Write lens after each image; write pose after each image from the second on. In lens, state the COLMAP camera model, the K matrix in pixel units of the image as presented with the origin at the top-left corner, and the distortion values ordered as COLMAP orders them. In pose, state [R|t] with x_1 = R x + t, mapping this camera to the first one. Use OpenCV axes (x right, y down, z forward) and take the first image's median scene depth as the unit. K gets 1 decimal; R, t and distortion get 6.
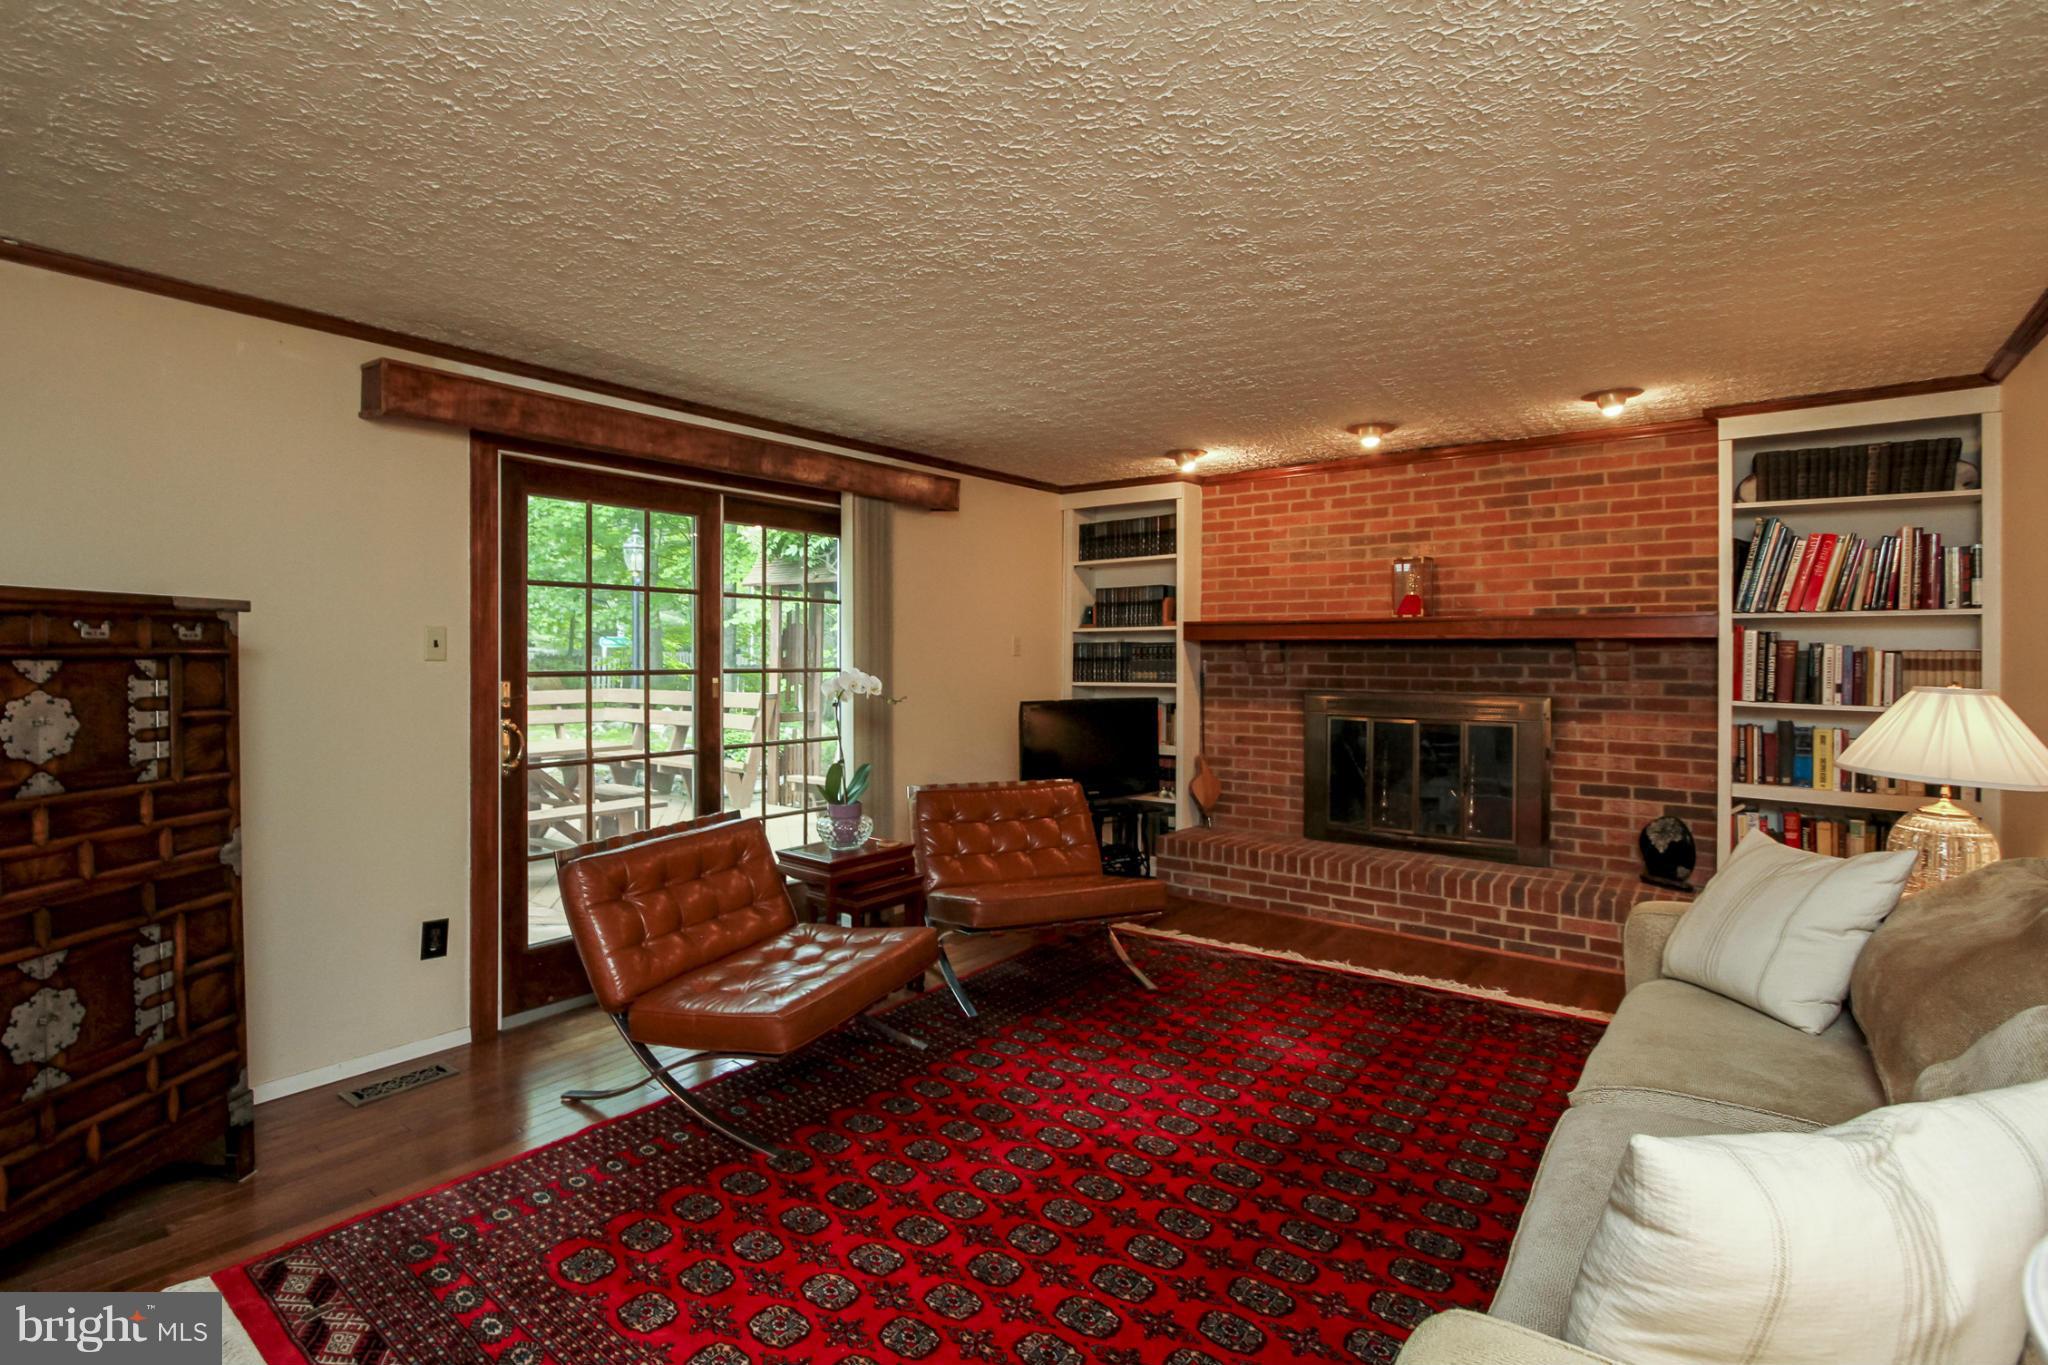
lens RADIAL K [[966.2, 0, 984.4], [0, 966.2, 665.9], [0, 0, 1]] dist [-0.017961, 0.001128]
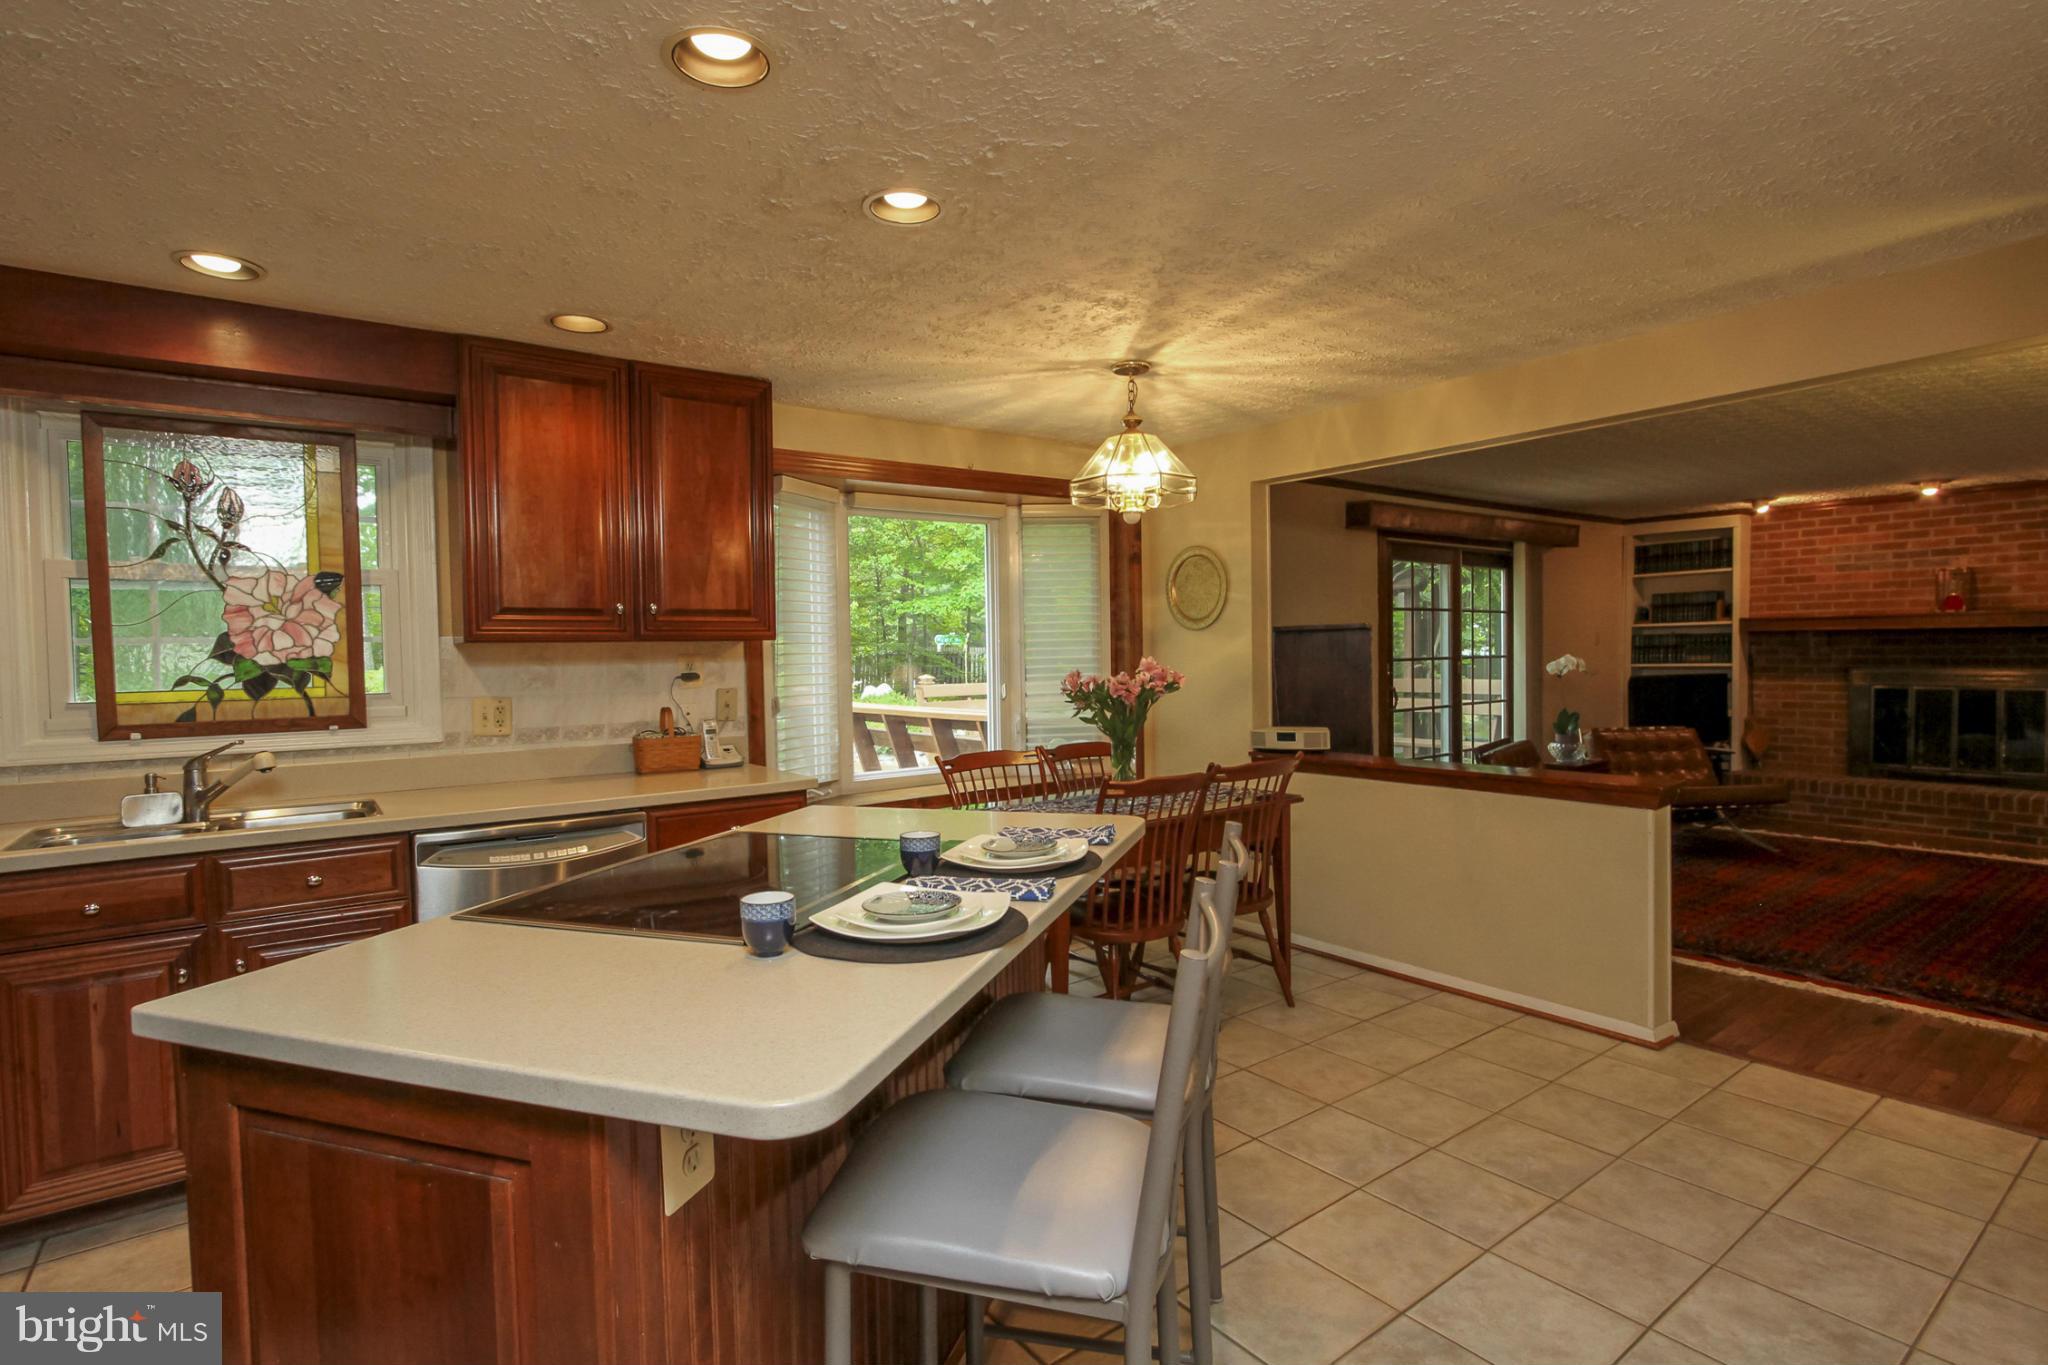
lens RADIAL K [[966.2, 0, 1013.4], [0, 966.2, 688.6], [0, 0, 1]] dist [-0.017961, 0.001128]
pose [[0.960644, -0.006743, -0.277700, -0.468042], [0.014813, 0.999526, 0.026971, 0.002544], [0.277386, -0.030023, 0.960289, -0.673806]]
